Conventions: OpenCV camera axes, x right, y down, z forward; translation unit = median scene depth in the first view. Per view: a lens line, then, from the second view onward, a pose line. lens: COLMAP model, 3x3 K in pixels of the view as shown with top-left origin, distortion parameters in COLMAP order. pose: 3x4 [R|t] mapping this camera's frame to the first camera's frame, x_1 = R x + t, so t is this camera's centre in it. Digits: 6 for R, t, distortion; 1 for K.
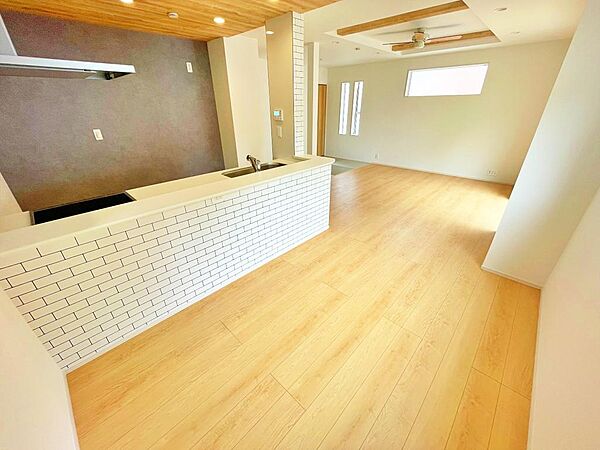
lens RADIAL K [[236.5, 0, 300.0], [0, 236.5, 225.0], [0, 0, 1]] dist [-0.001824, -0.000122]
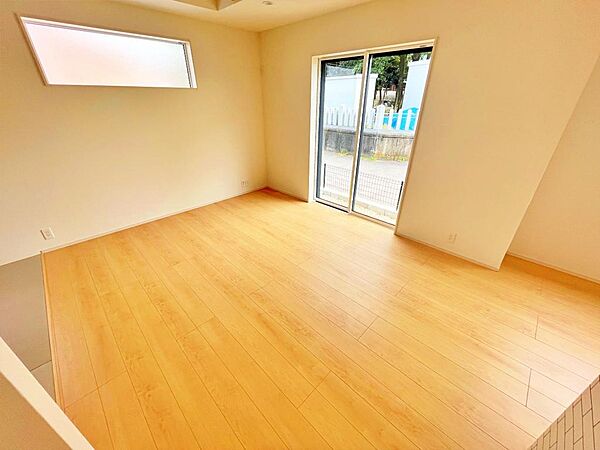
lens RADIAL K [[242.4, 0, 298.7], [0, 242.4, 223.0], [0, 0, 1]] dist [-0.000507, -0.000133]
pose [[0.012724, -0.446443, 0.894722, -0.042970], [0.452204, 0.800632, 0.393064, -0.558164], [-0.891824, 0.399596, 0.212071, 1.081840]]
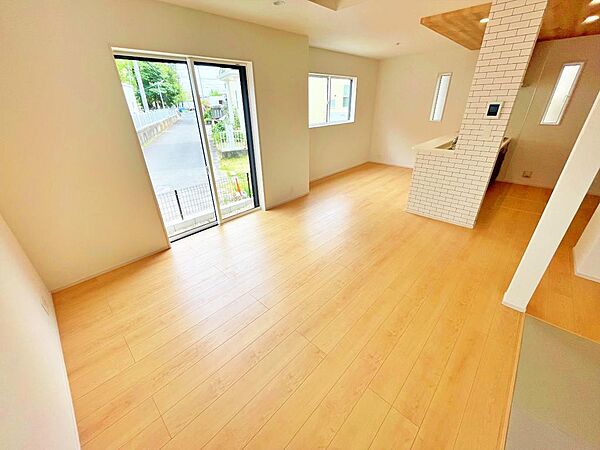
lens RADIAL K [[242.4, 0, 298.7], [0, 242.4, 223.0], [0, 0, 1]] dist [-0.000507, -0.000133]
pose [[-0.999367, 0.034475, 0.008774, 0.630277], [0.027632, 0.596956, 0.801798, -0.907785], [0.022404, 0.801533, -0.597530, 1.745195]]
